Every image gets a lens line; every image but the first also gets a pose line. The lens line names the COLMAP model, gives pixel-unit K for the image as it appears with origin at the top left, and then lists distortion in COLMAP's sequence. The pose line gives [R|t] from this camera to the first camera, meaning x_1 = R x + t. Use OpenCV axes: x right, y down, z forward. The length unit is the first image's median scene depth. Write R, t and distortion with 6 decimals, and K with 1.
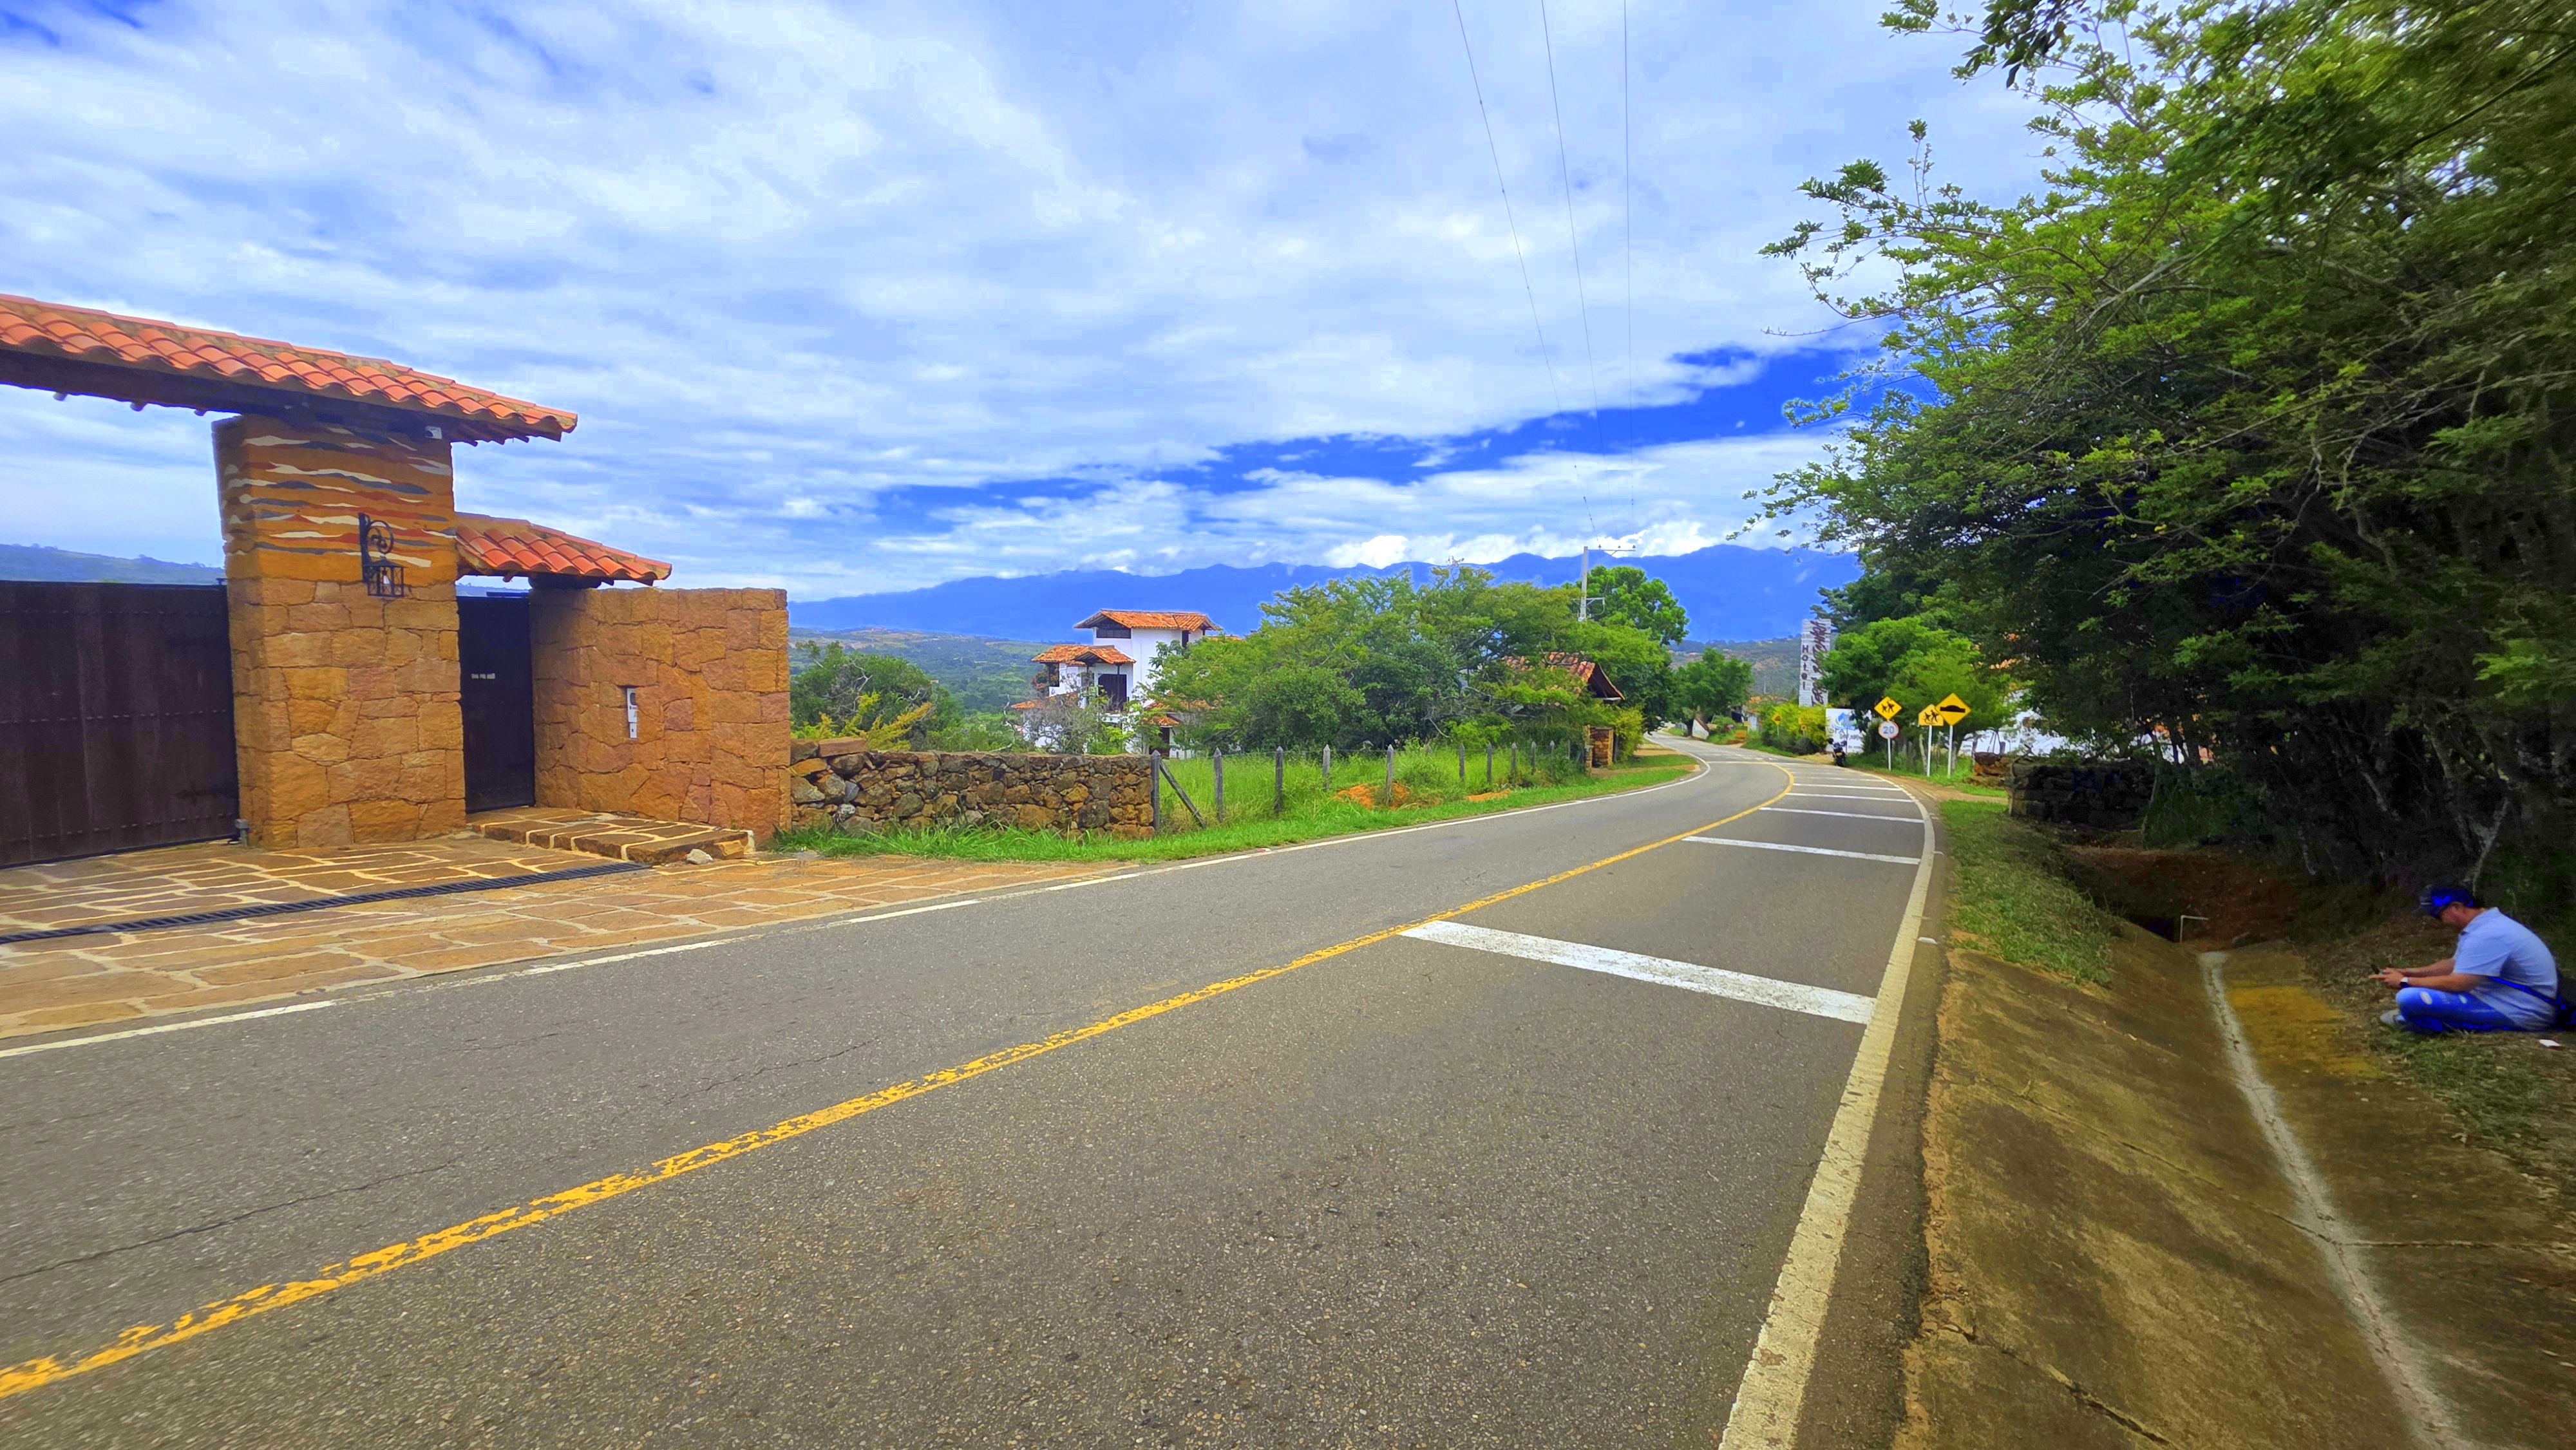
lens RADIAL K [[1032.5, 0, 1298.6], [0, 1032.5, 705.2], [0, 0, 1]] dist [0.004927, -0.001573]
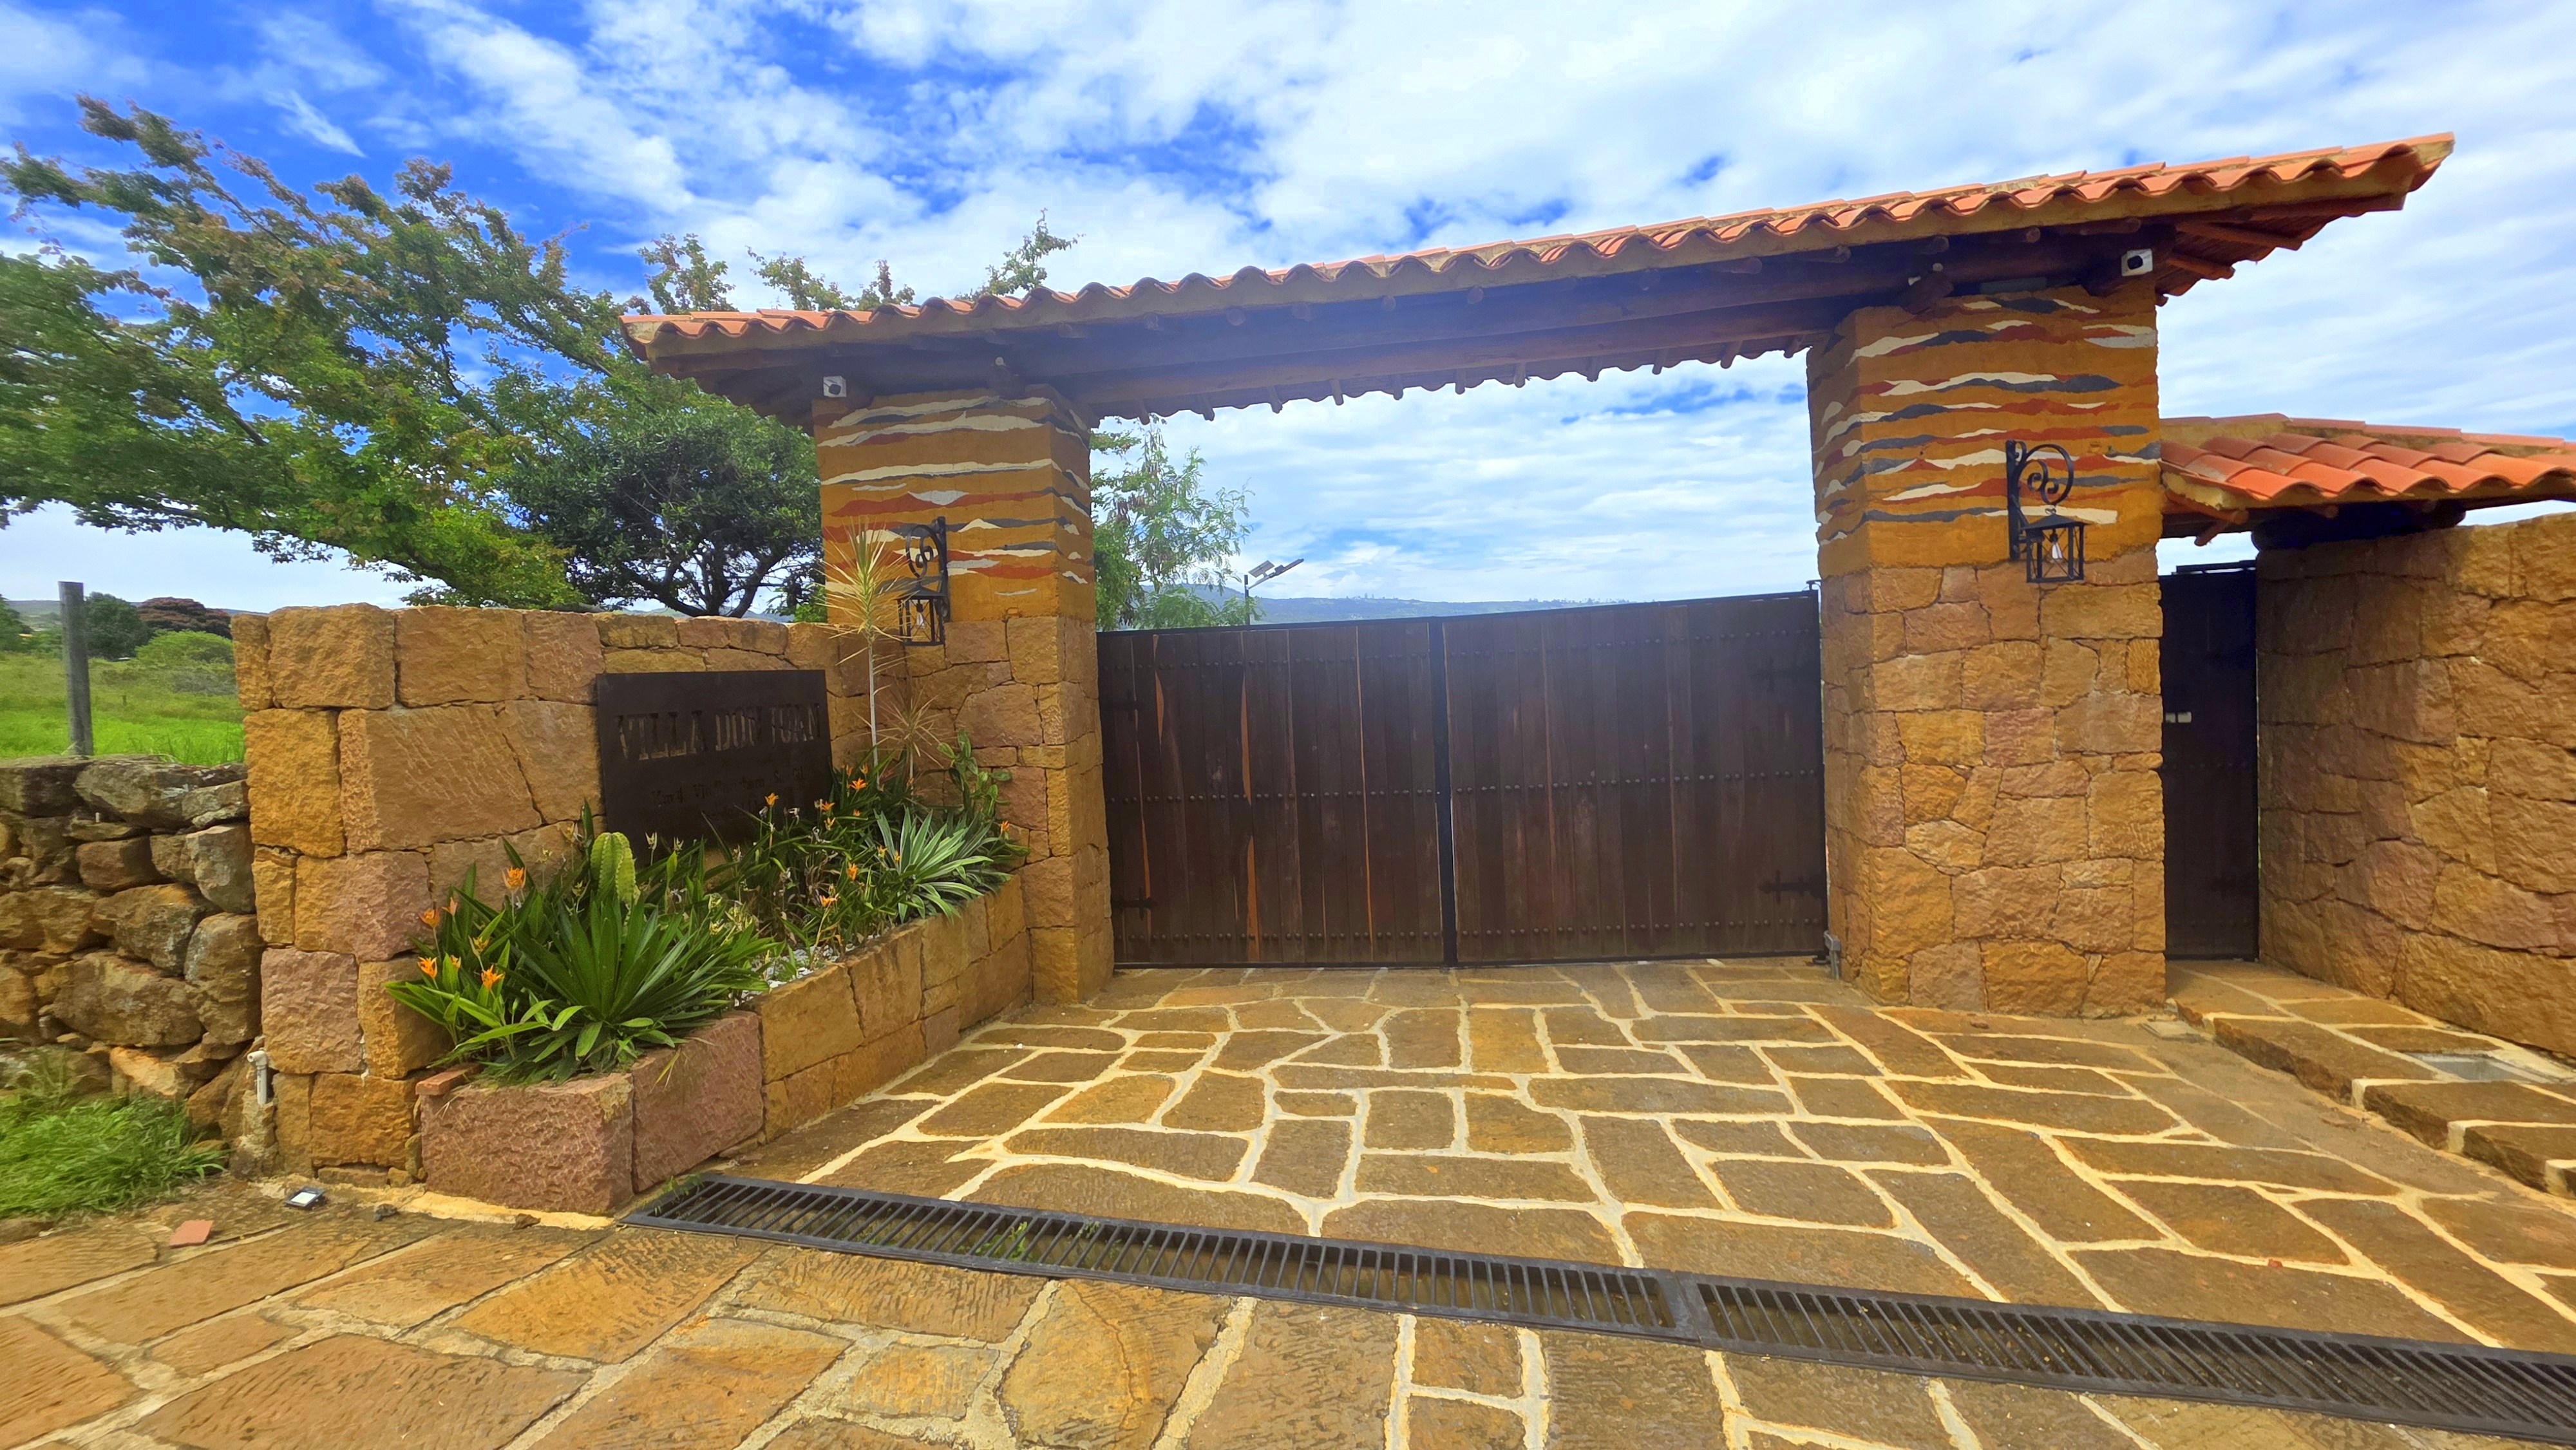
lens RADIAL K [[1032.5, 0, 1299.2], [0, 1032.5, 709.4], [0, 0, 1]] dist [0.004927, -0.001573]
pose [[0.348974, 0.008978, -0.937089, -0.480848], [-0.010852, 0.999926, 0.005539, -0.034020], [0.937070, 0.008236, 0.349046, 0.412513]]
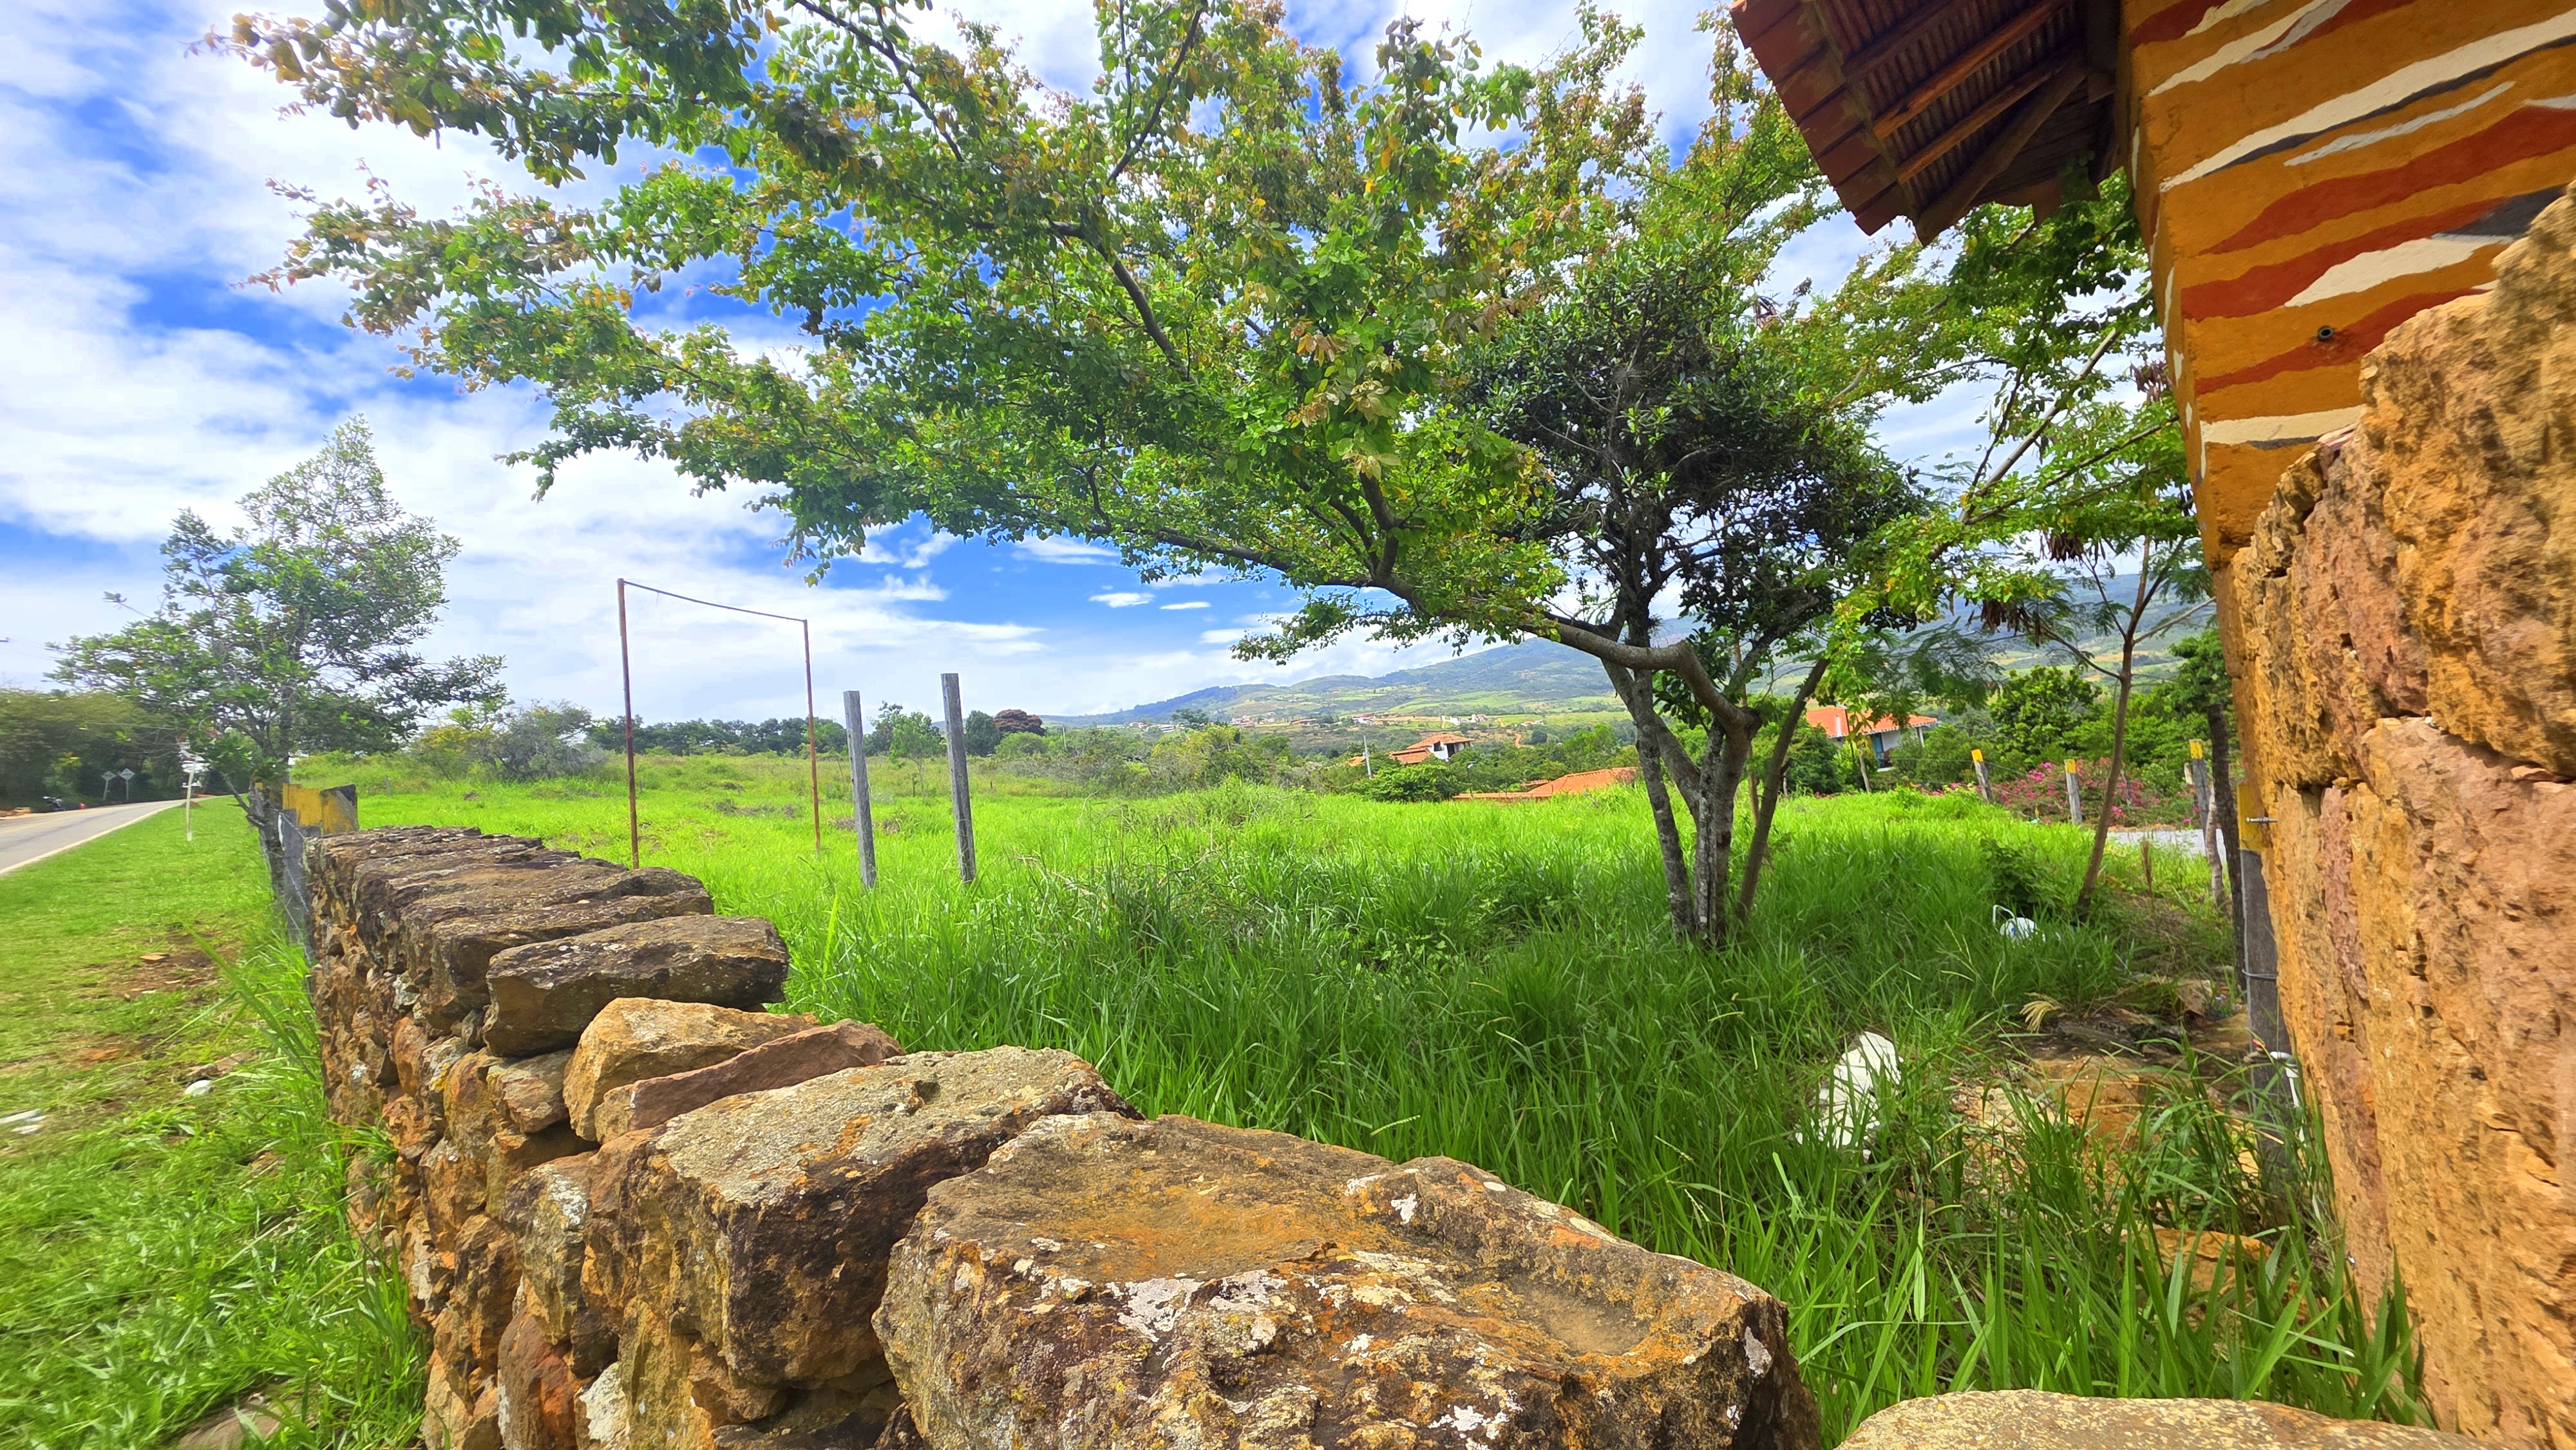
lens RADIAL K [[1032.5, 0, 1299.1], [0, 1032.5, 694.3], [0, 0, 1]] dist [0.004927, -0.001573]
pose [[-0.199753, -0.048253, -0.978658, -0.892901], [0.061770, 0.996180, -0.061725, -0.039874], [0.977897, -0.072781, -0.196009, 0.193804]]
